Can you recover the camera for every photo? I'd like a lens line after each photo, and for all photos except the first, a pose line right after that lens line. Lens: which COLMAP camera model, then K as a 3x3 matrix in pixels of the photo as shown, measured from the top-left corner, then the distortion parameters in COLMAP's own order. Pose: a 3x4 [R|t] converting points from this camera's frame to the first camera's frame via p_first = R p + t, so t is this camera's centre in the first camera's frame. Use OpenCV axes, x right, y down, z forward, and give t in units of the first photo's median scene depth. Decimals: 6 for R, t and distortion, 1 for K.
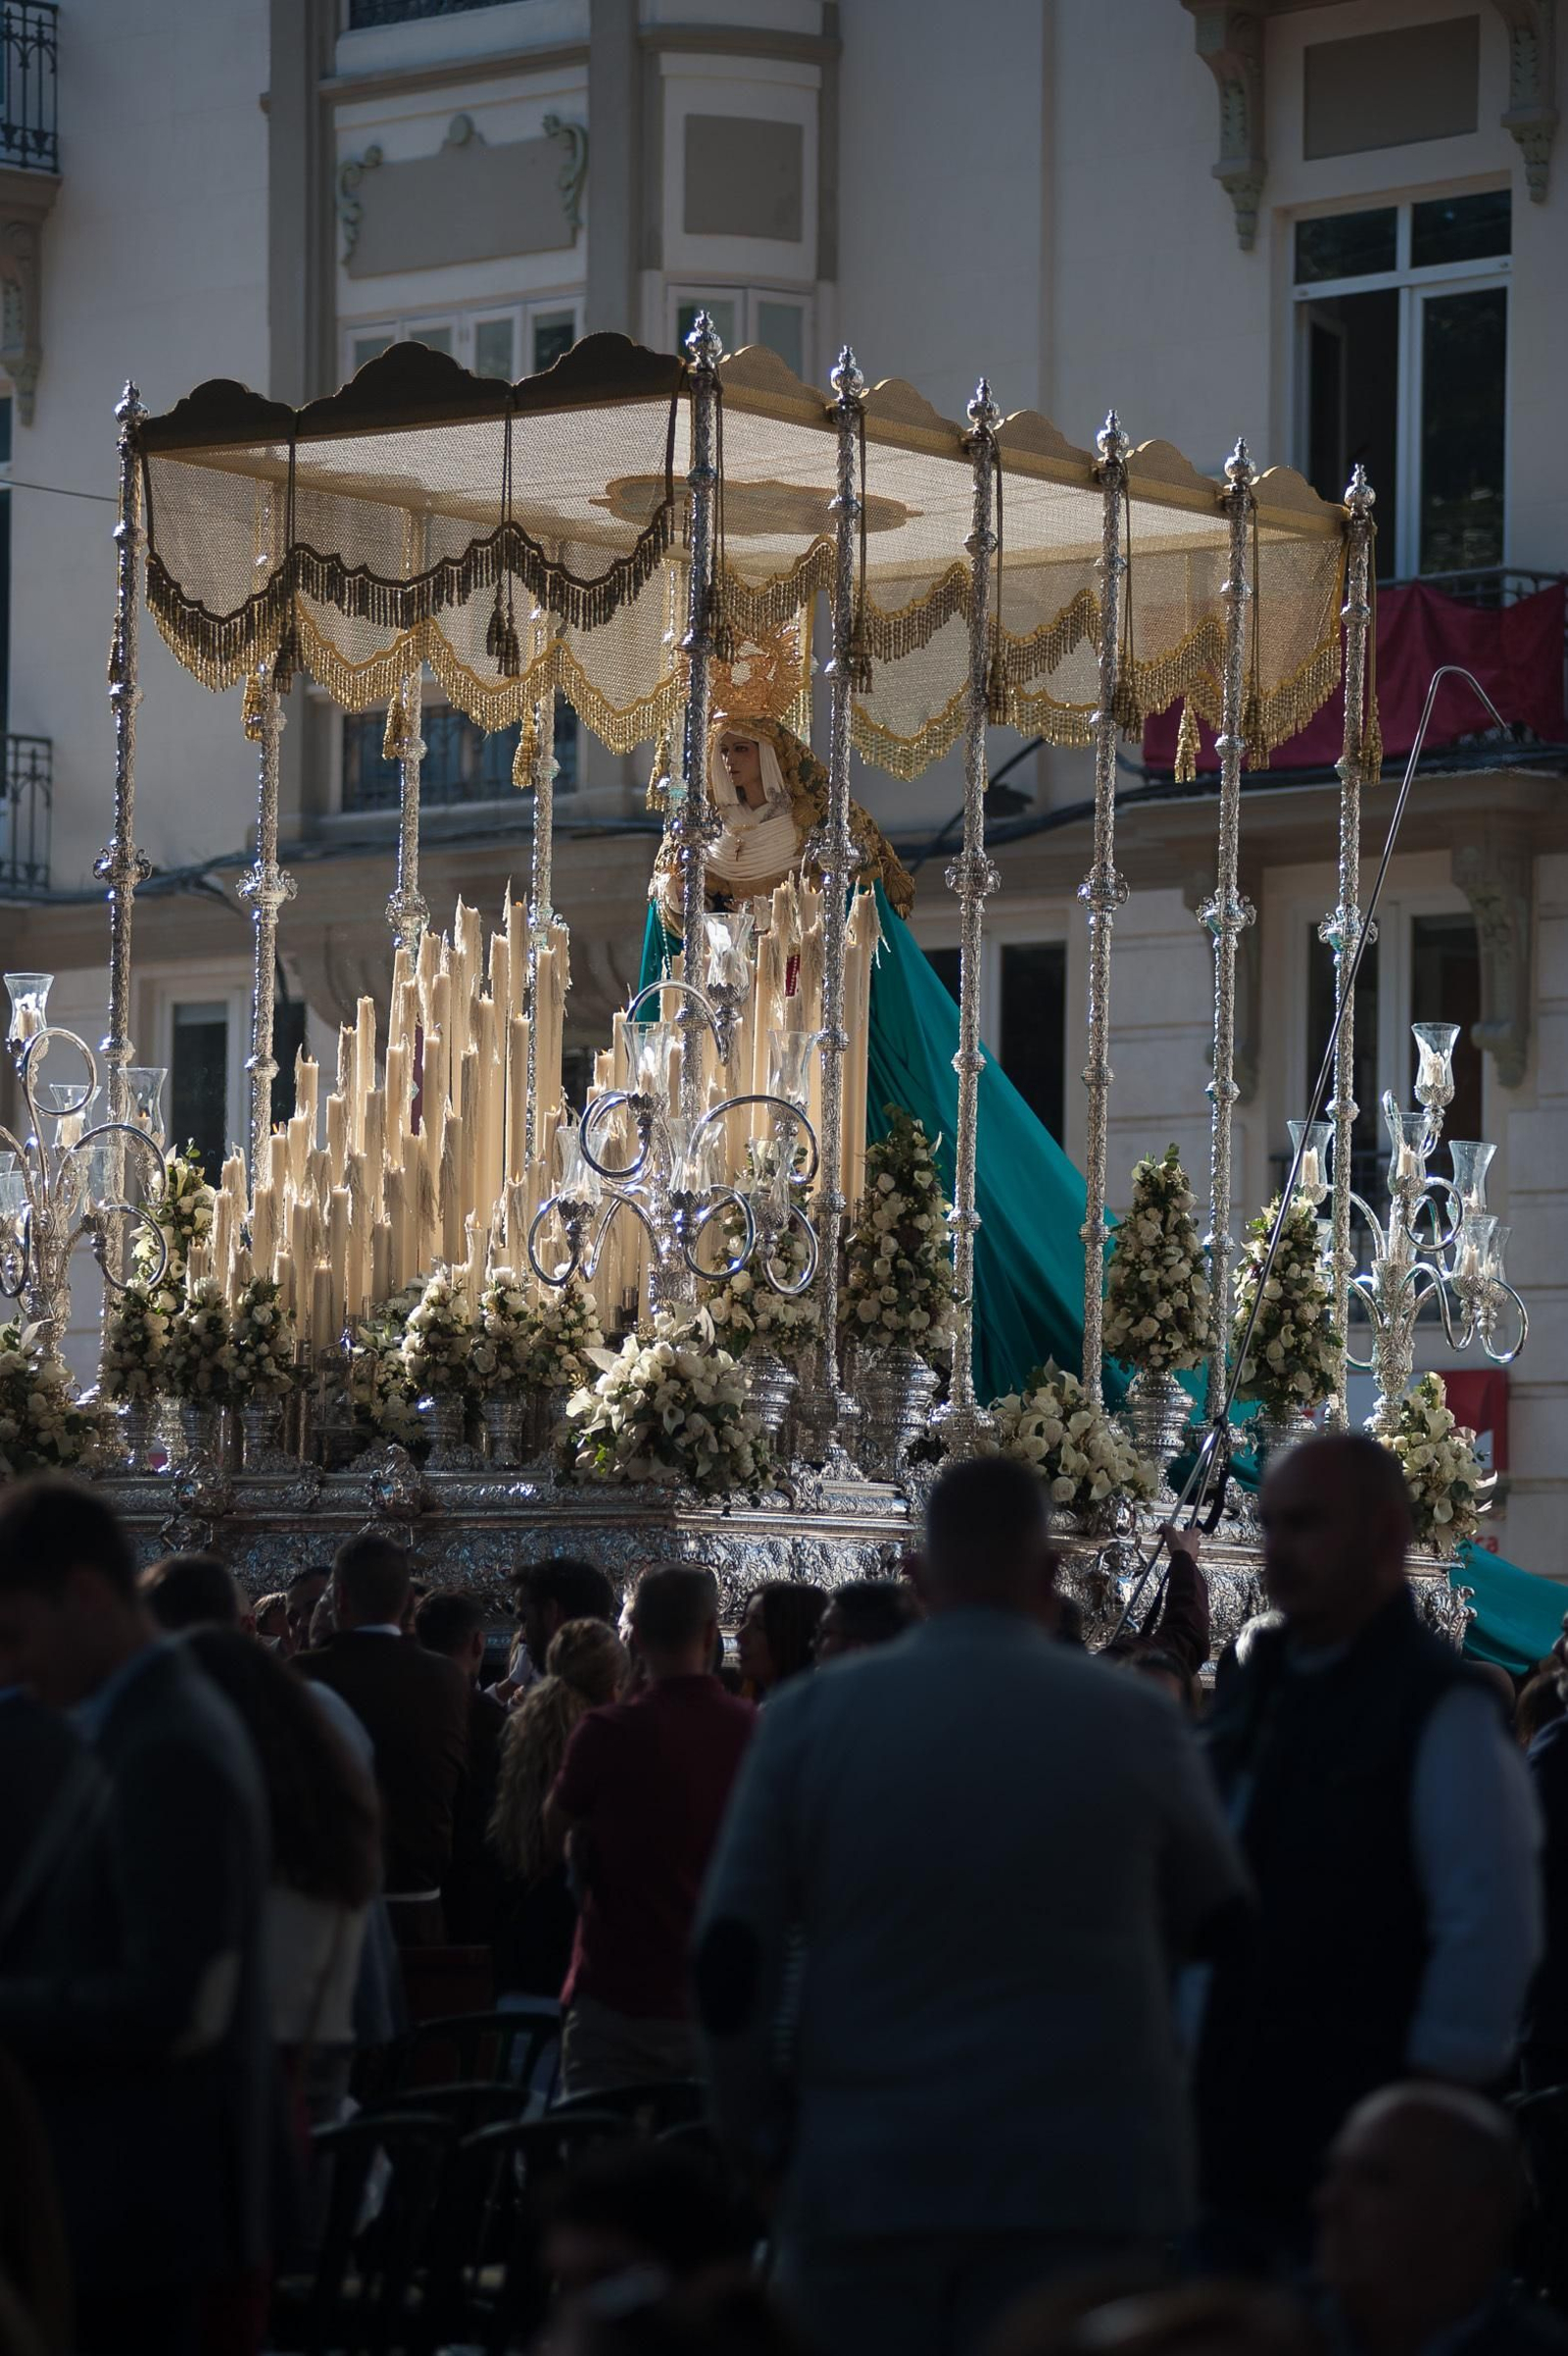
lens RADIAL K [[8643.1, 0, 784.0], [0, 8643.1, 1178.0], [0, 0, 1]] dist [0.659697, 1.797287]
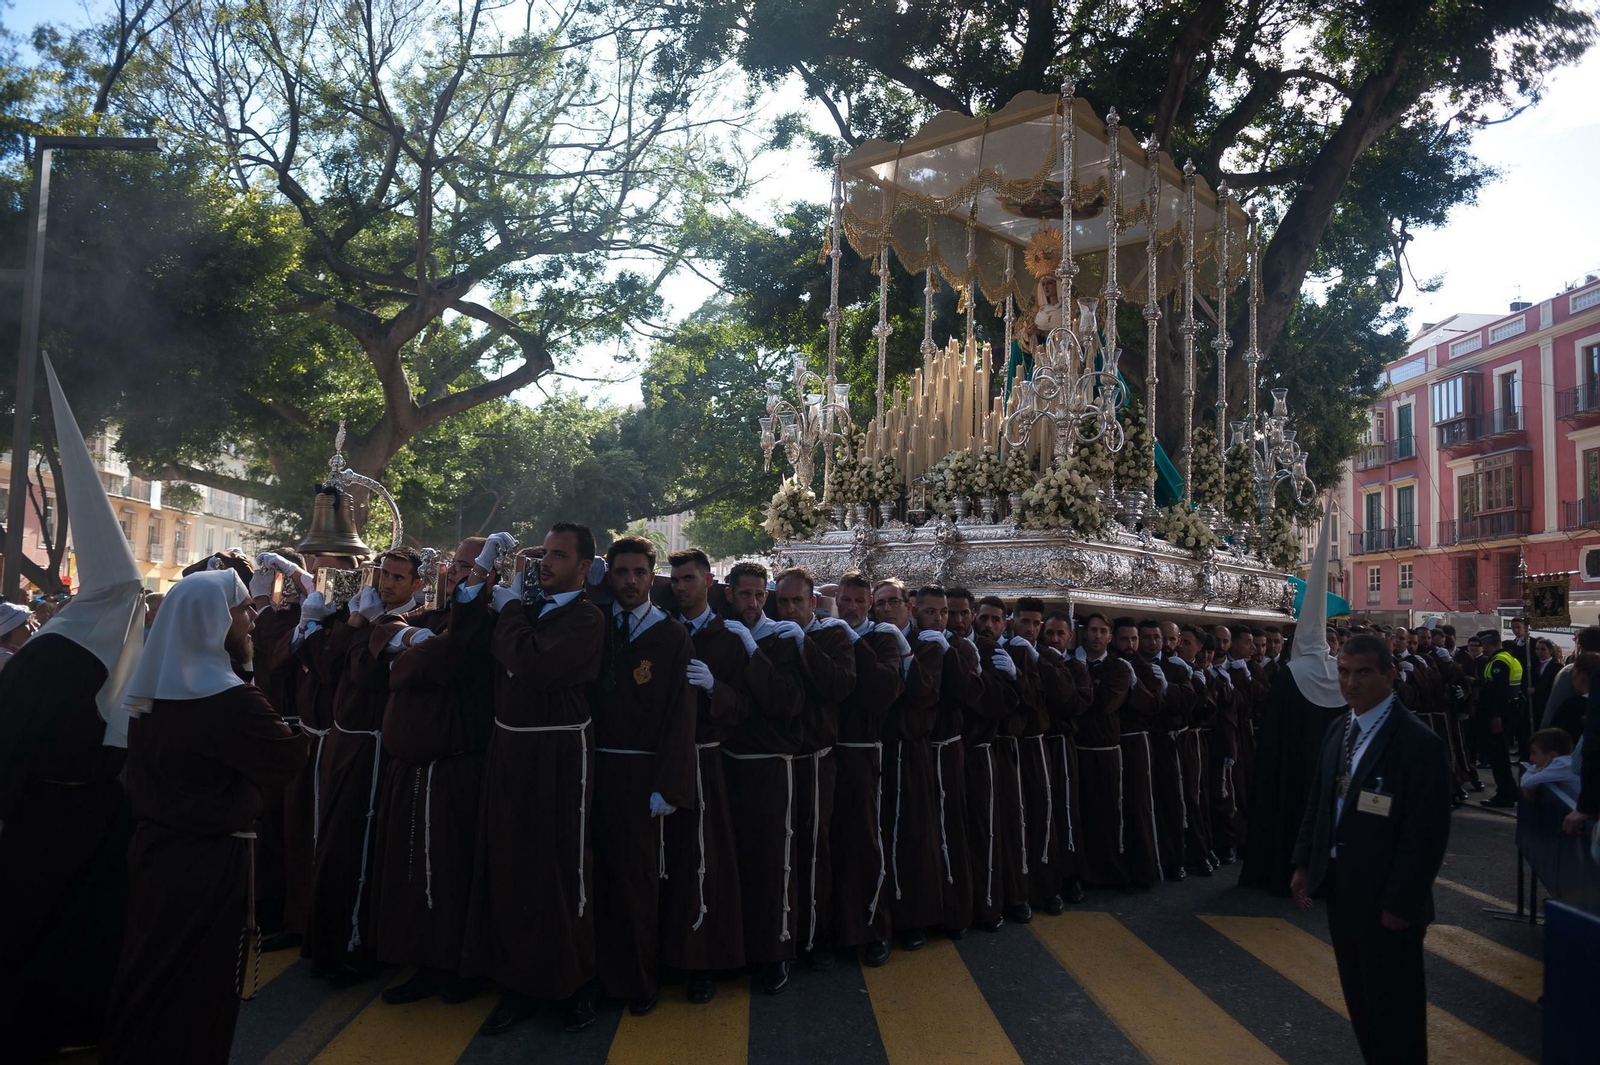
lens RADIAL K [[1255.2, 0, 800.0], [0, 1255.2, 532.5], [0, 0, 1]] dist [-0.130346, 0.118502]
pose [[0.997526, 0.014079, -0.068872, -0.058899], [-0.015068, 0.999790, -0.013867, 0.039641], [0.068662, 0.014870, 0.997529, 0.602460]]
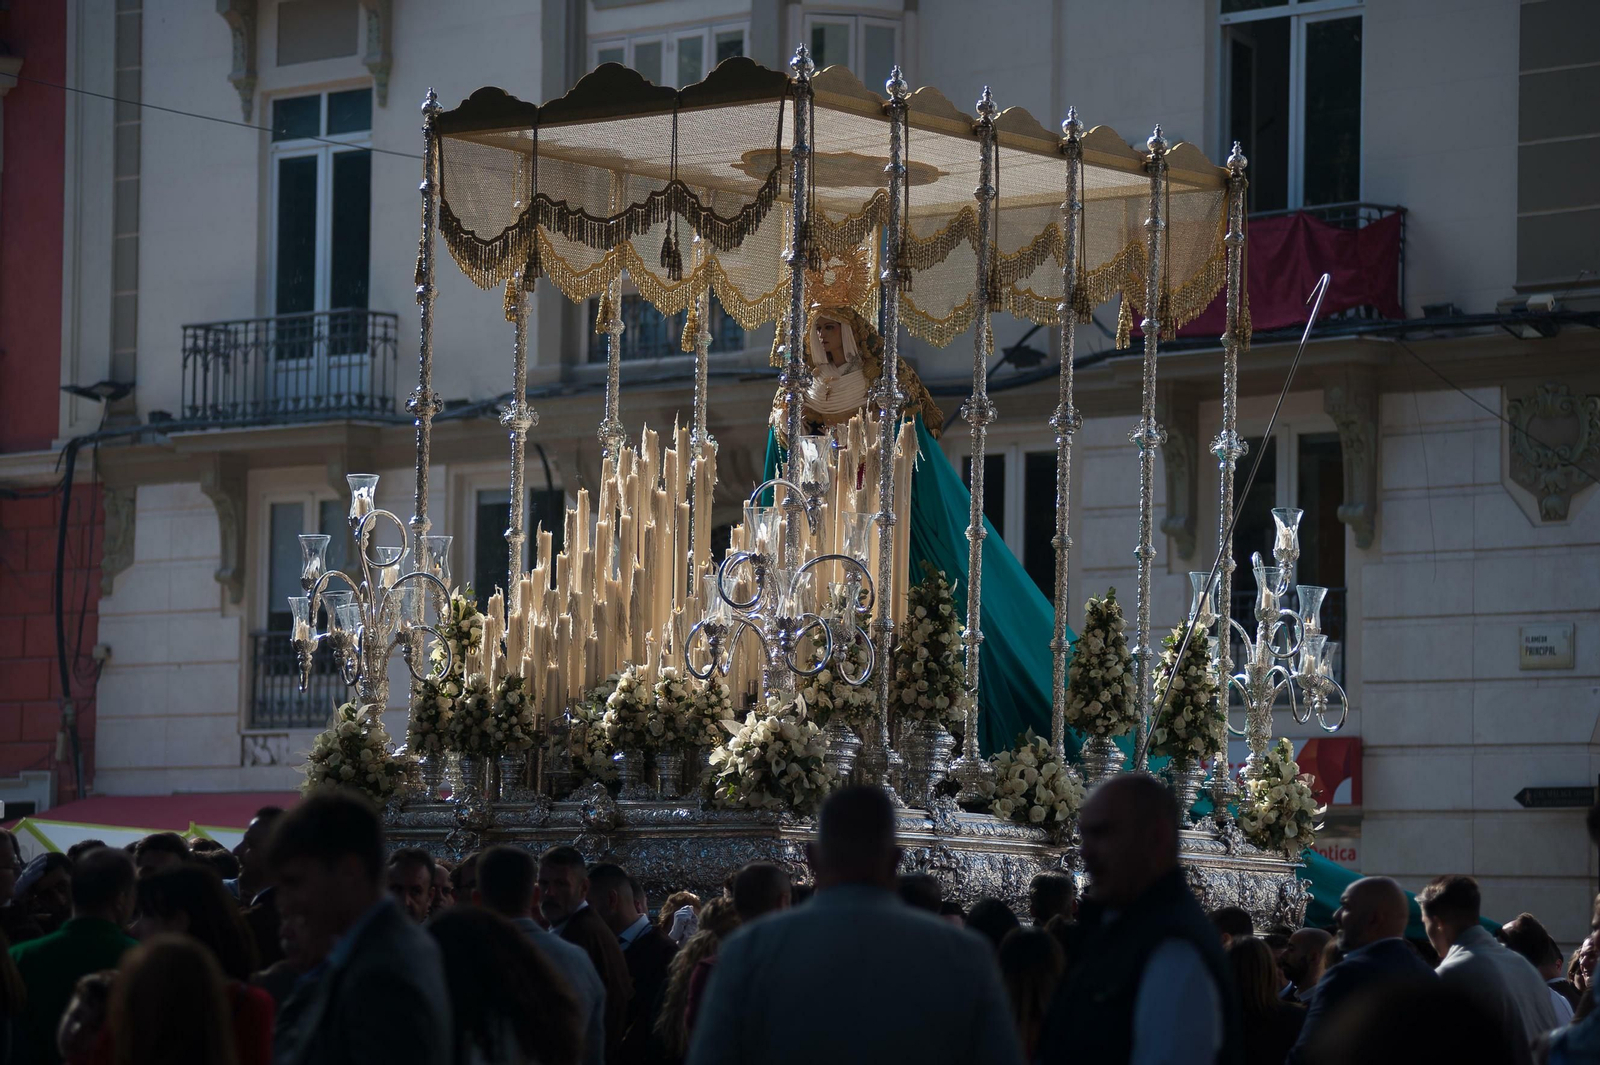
lens RADIAL K [[5869.8, 0, 800.0], [0, 5869.8, 532.5], [0, 0, 1]] dist [0.659697, 1.797287]
pose [[0.999820, 0.001891, -0.018863, 0.009715], [-0.002125, 0.999921, -0.012357, -0.000626], [0.018838, 0.012395, 0.999746, -0.035297]]
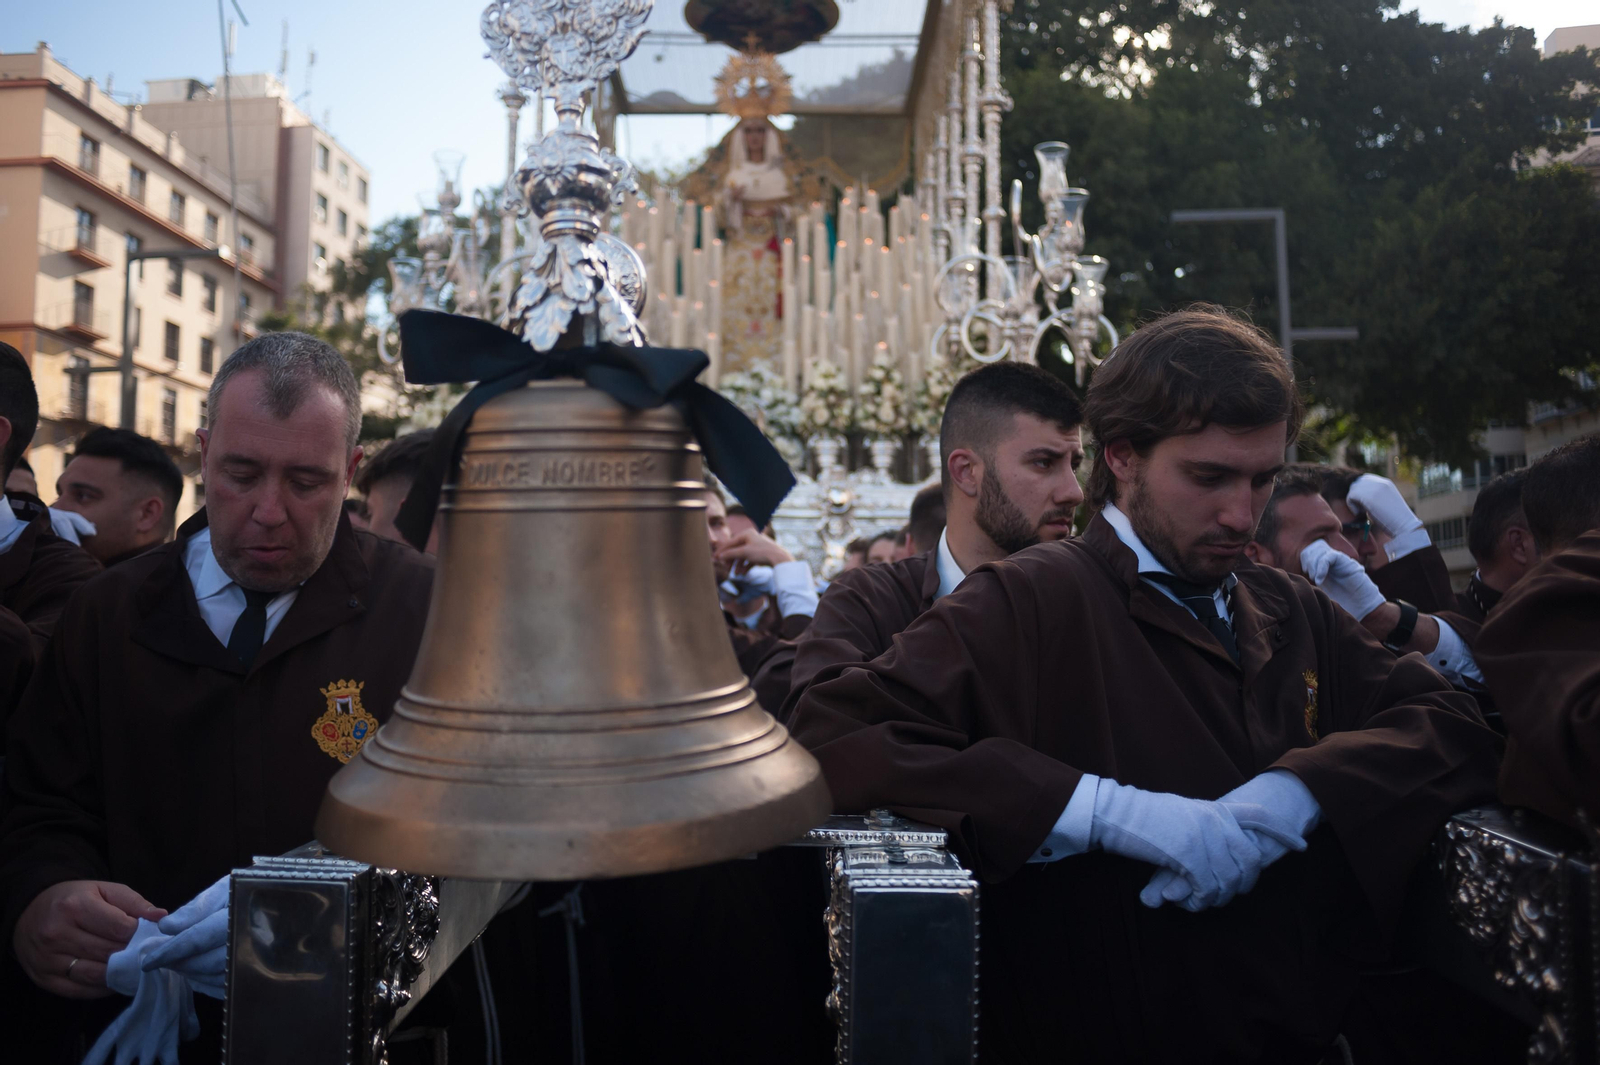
lens RADIAL K [[1255.2, 0, 800.0], [0, 1255.2, 532.5], [0, 0, 1]] dist [-0.130346, 0.118502]
pose [[0.752344, 0.030735, 0.658053, -0.180279], [-0.036865, 0.999310, -0.004526, 0.041248], [-0.657738, -0.020854, 0.752958, 0.801956]]
